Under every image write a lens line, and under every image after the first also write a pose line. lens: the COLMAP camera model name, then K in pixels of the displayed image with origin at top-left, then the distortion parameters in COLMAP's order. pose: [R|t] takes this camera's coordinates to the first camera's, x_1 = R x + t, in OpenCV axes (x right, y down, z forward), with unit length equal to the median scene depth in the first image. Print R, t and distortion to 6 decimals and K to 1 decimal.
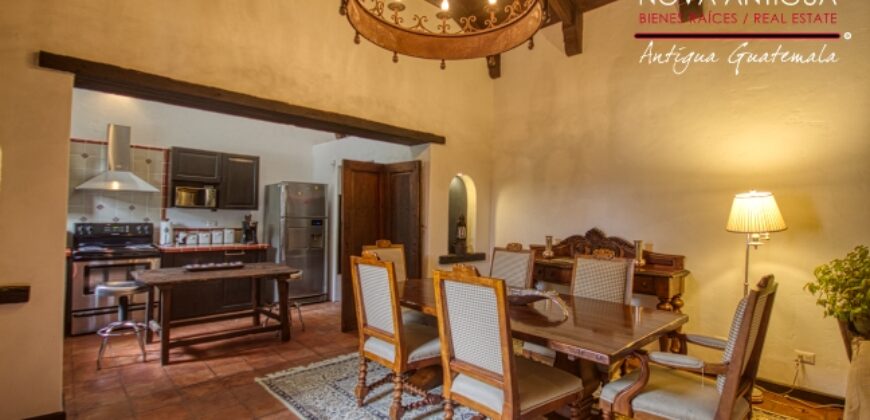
lens RADIAL K [[399.9, 0, 440.0], [0, 399.9, 211.1], [0, 0, 1]] dist [-0.004806, -0.003924]
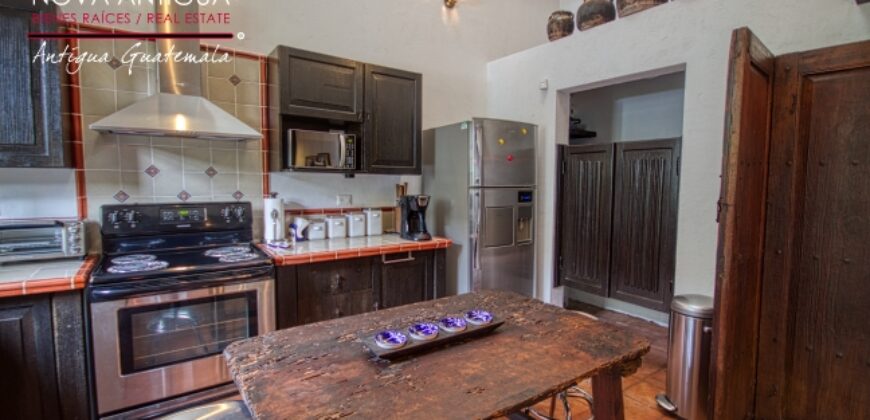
lens RADIAL K [[399.9, 0, 432.1], [0, 399.9, 213.0], [0, 0, 1]] dist [-0.004806, -0.003924]
pose [[0.989933, 0.002593, -0.141510, -0.405726], [0.010144, 0.995961, 0.089216, 0.001418], [0.141170, -0.089753, 0.985908, 0.512181]]
